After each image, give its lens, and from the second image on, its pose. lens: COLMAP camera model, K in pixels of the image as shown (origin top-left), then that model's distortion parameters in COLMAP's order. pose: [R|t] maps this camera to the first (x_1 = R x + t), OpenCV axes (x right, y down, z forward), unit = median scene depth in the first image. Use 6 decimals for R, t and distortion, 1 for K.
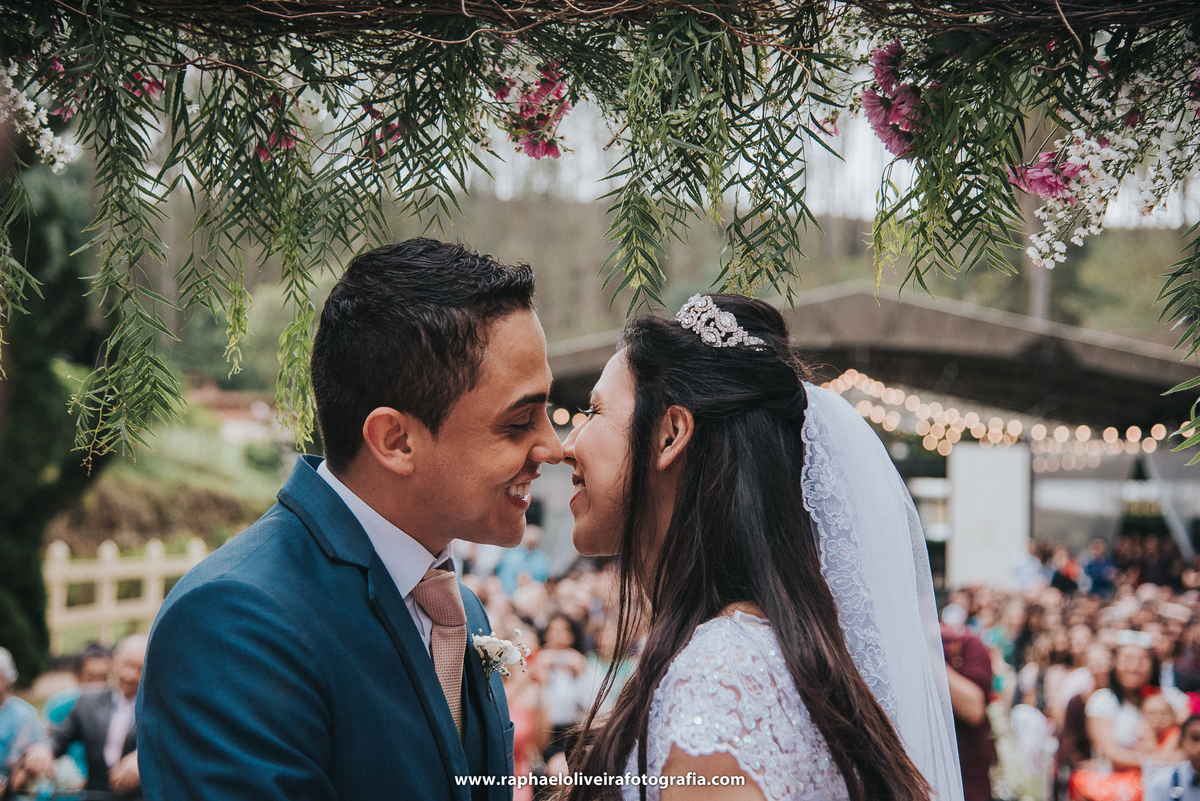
lens RADIAL K [[1991.3, 0, 601.8], [0, 1991.3, 401.6], [0, 0, 1]] dist [0.507090, 0.000000]
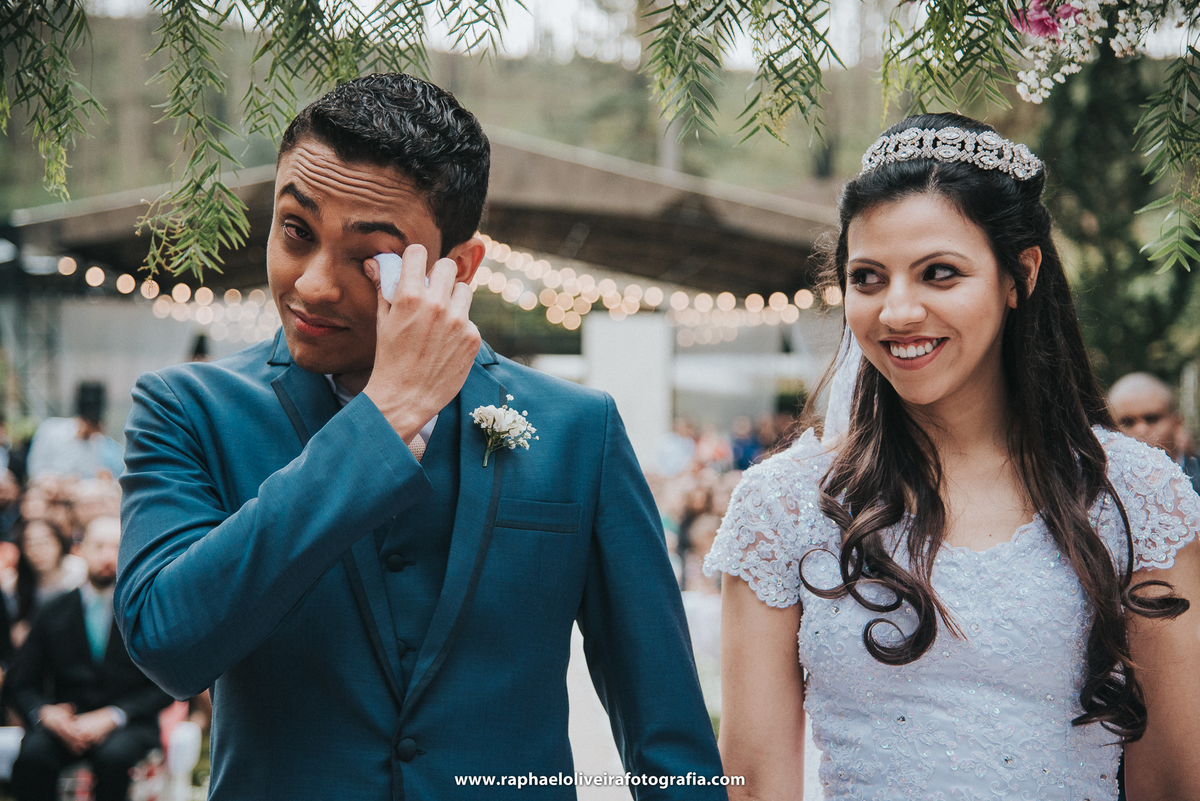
lens RADIAL K [[2415.4, 0, 562.3], [0, 2415.4, 386.4], [0, 0, 1]] dist [0.569999, 0.000000]
pose [[0.983174, -0.010878, 0.182348, -0.278185], [0.002350, 0.998896, 0.046919, 0.024763], [-0.182657, -0.045701, 0.982114, -0.286976]]
